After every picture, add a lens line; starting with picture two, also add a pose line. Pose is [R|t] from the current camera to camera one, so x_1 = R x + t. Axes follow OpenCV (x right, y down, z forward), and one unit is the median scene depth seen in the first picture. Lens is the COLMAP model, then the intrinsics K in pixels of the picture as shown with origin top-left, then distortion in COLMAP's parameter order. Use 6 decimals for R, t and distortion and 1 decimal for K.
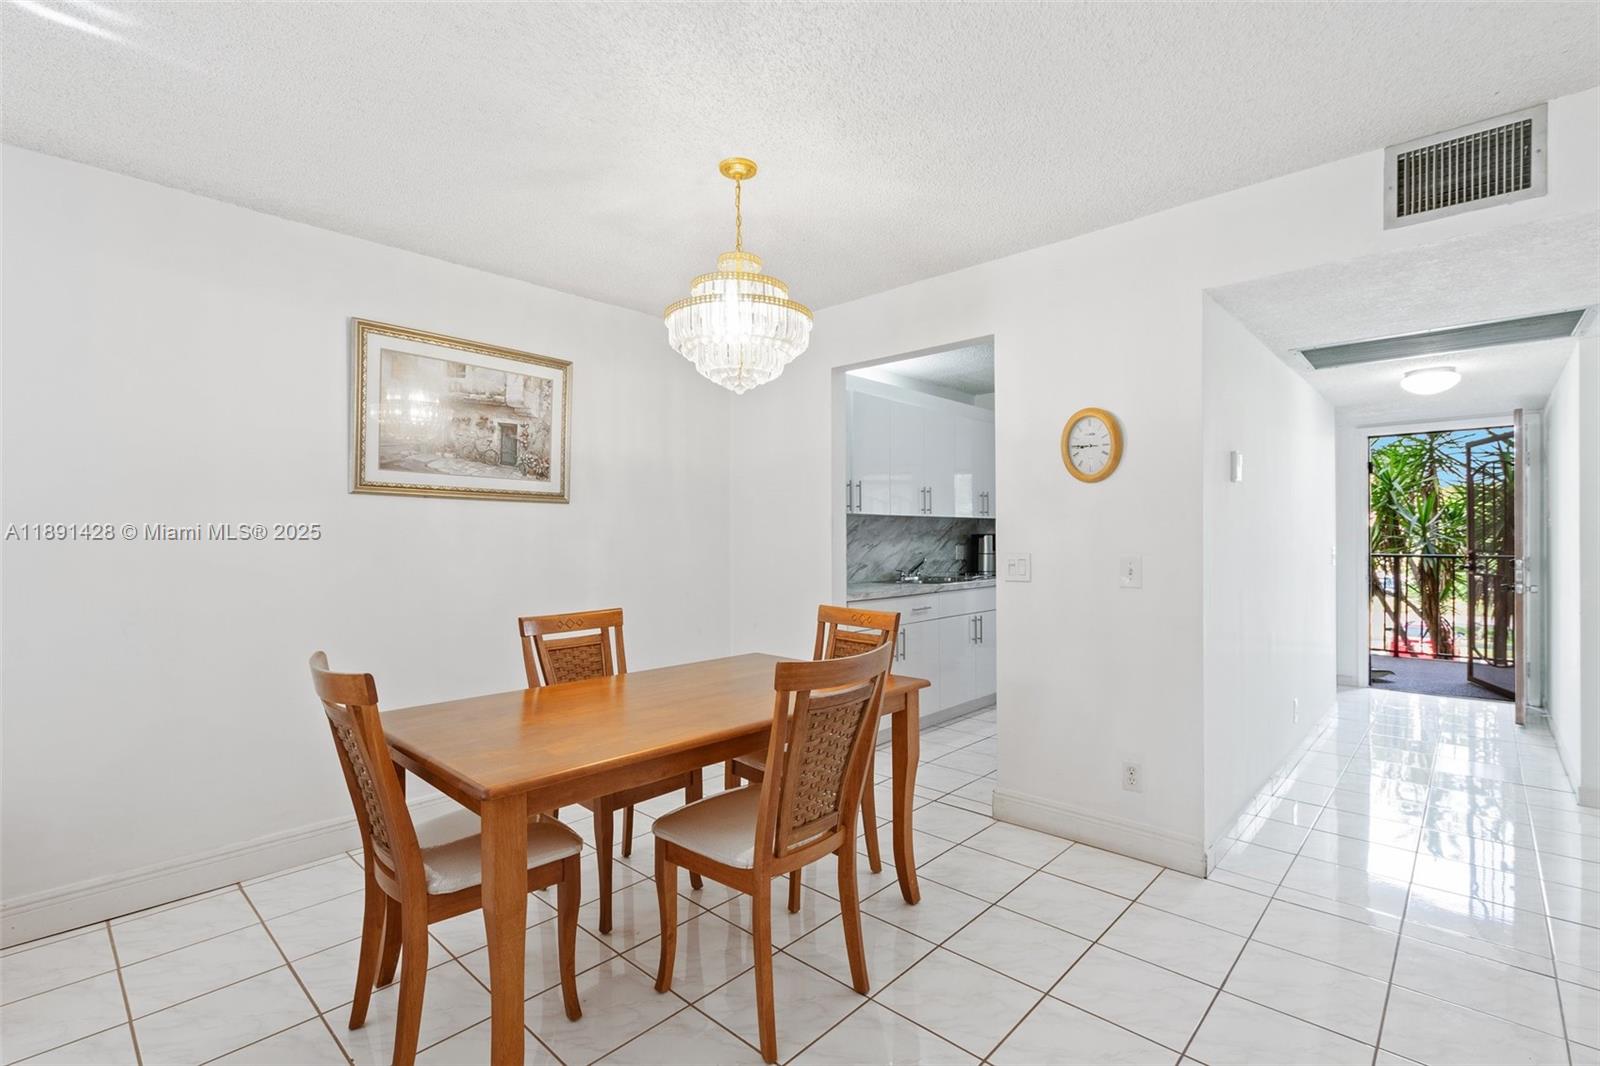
lens RADIAL K [[742.0, 0, 809.4], [0, 742.0, 541.1], [0, 0, 1]] dist [0.007197, -0.004074]
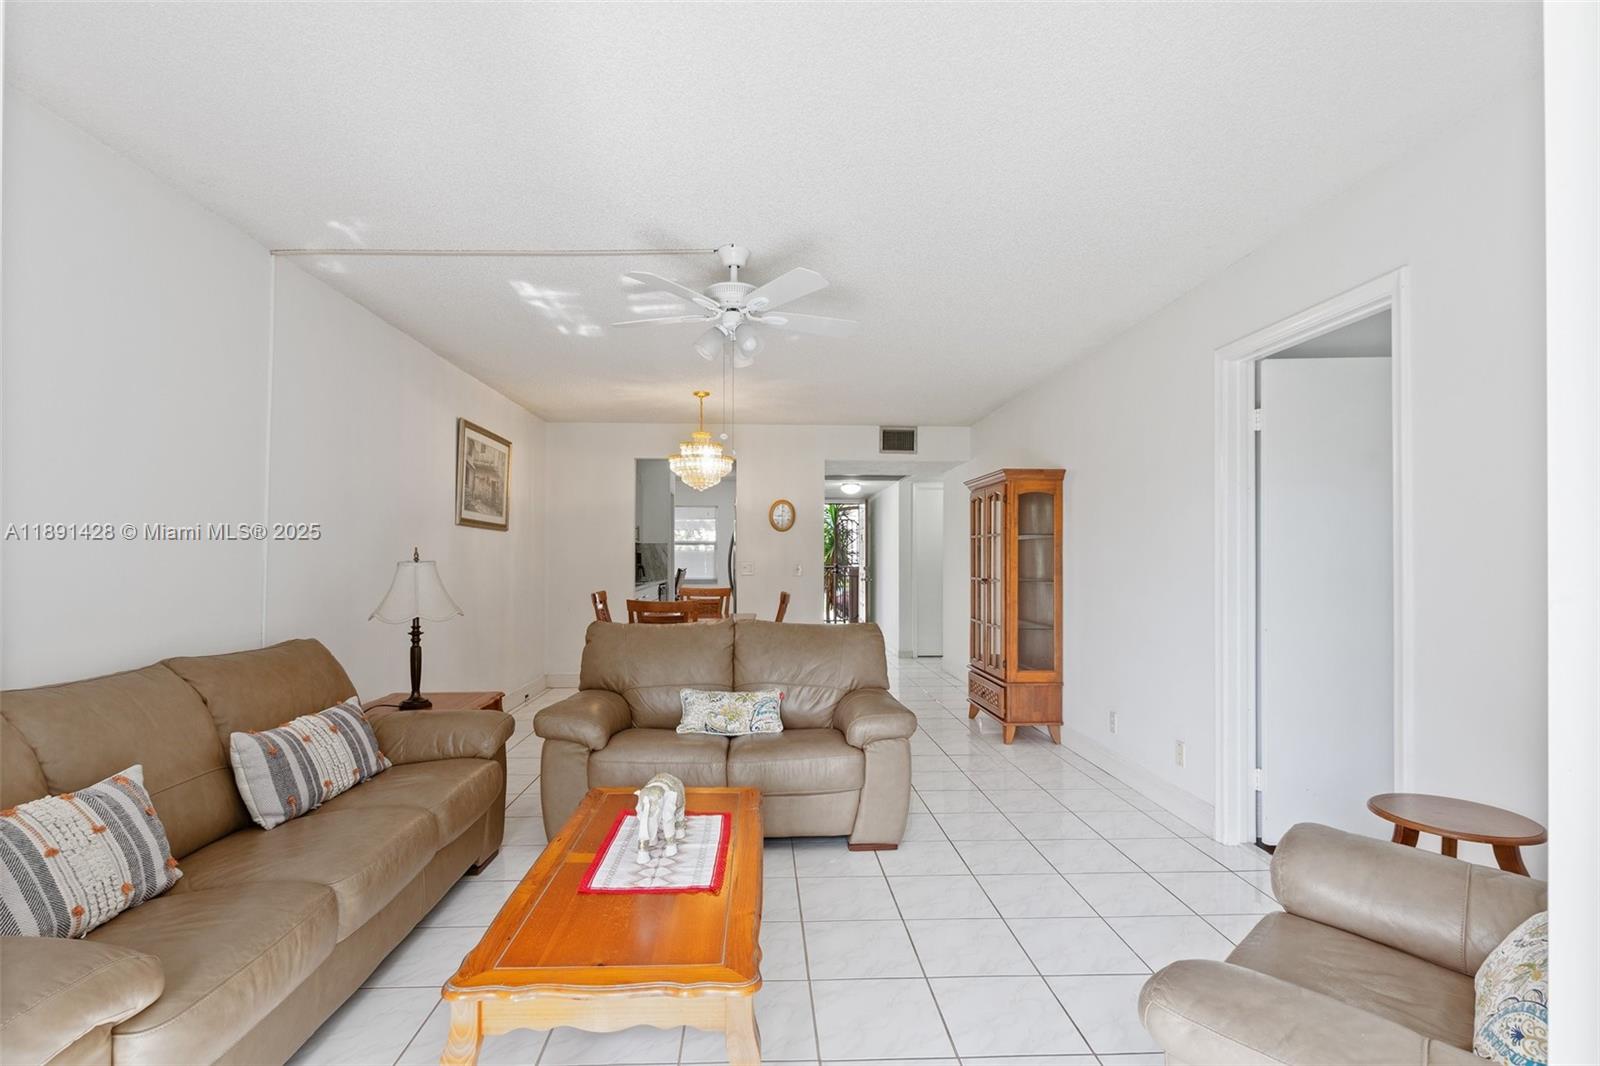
lens RADIAL K [[742.0, 0, 796.1], [0, 742.0, 537.7], [0, 0, 1]] dist [0.007197, -0.004074]
pose [[0.705097, 0.023702, 0.708714, -1.022464], [-0.002723, 0.999524, -0.030718, 0.011462], [-0.709105, 0.019729, 0.704827, -0.562505]]
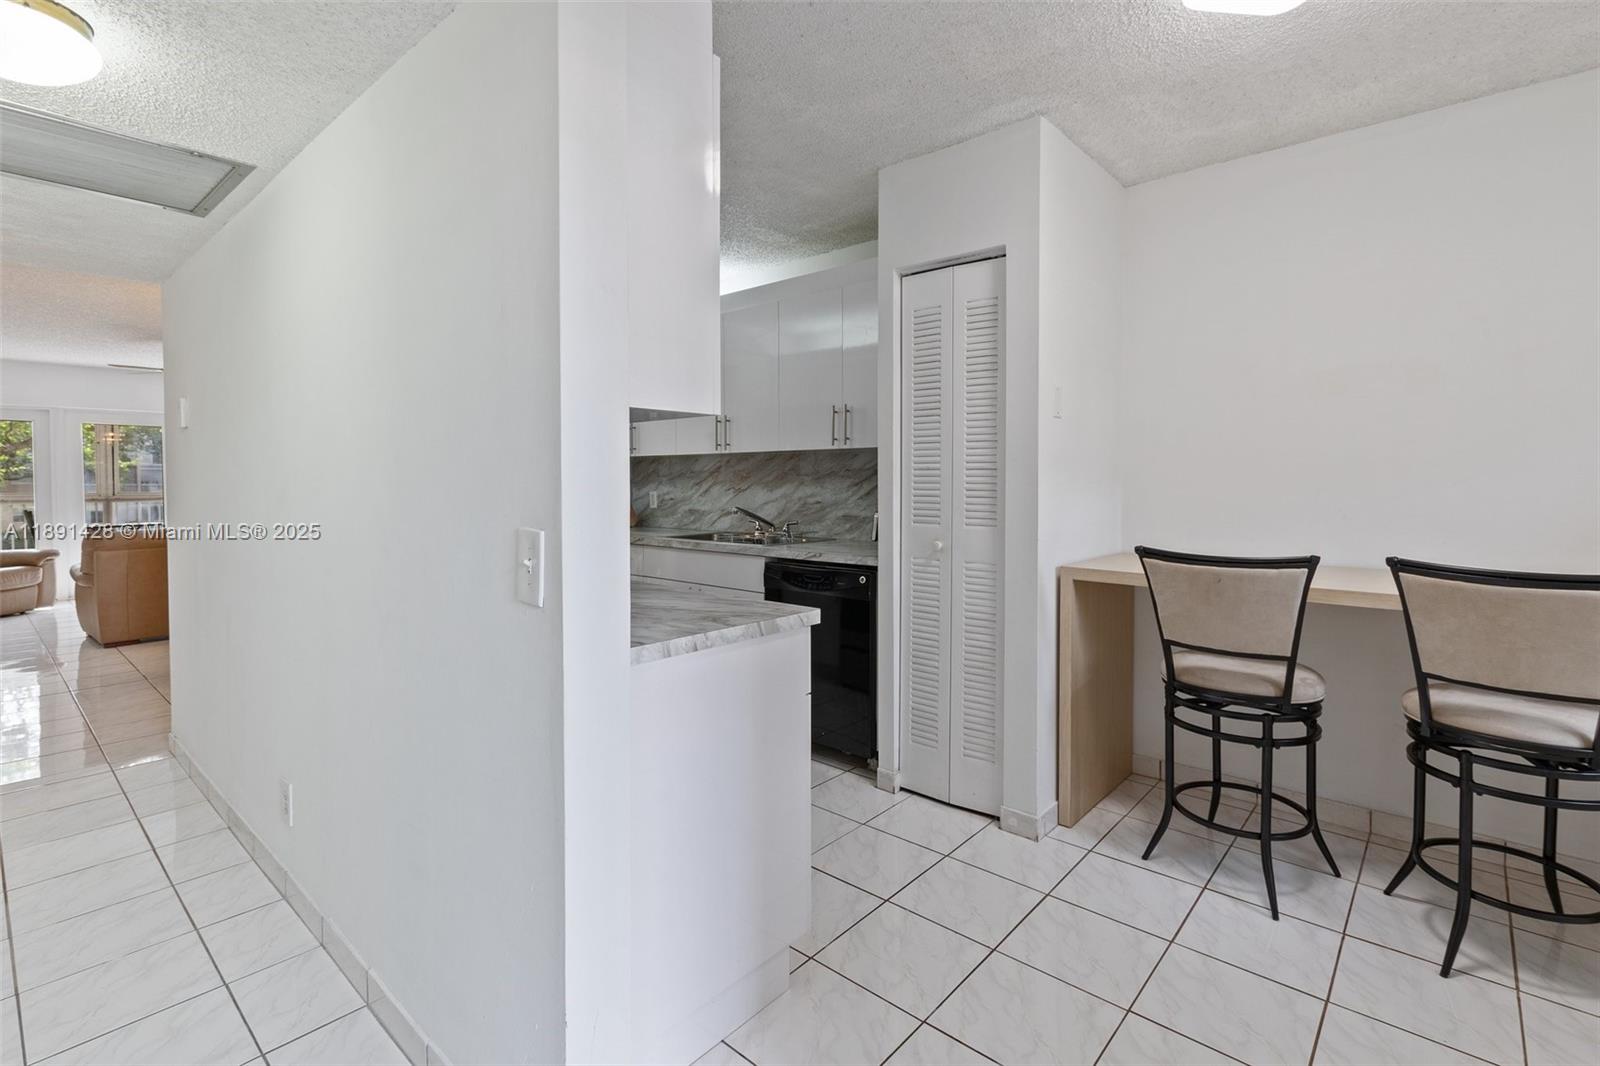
lens RADIAL K [[742.0, 0, 795.4], [0, 742.0, 490.4], [0, 0, 1]] dist [0.007197, -0.004074]
pose [[0.023935, 0.017947, -0.999552, 1.320384], [-0.003060, 0.999835, 0.017879, -0.012092], [0.999709, 0.002630, 0.023986, 1.491311]]
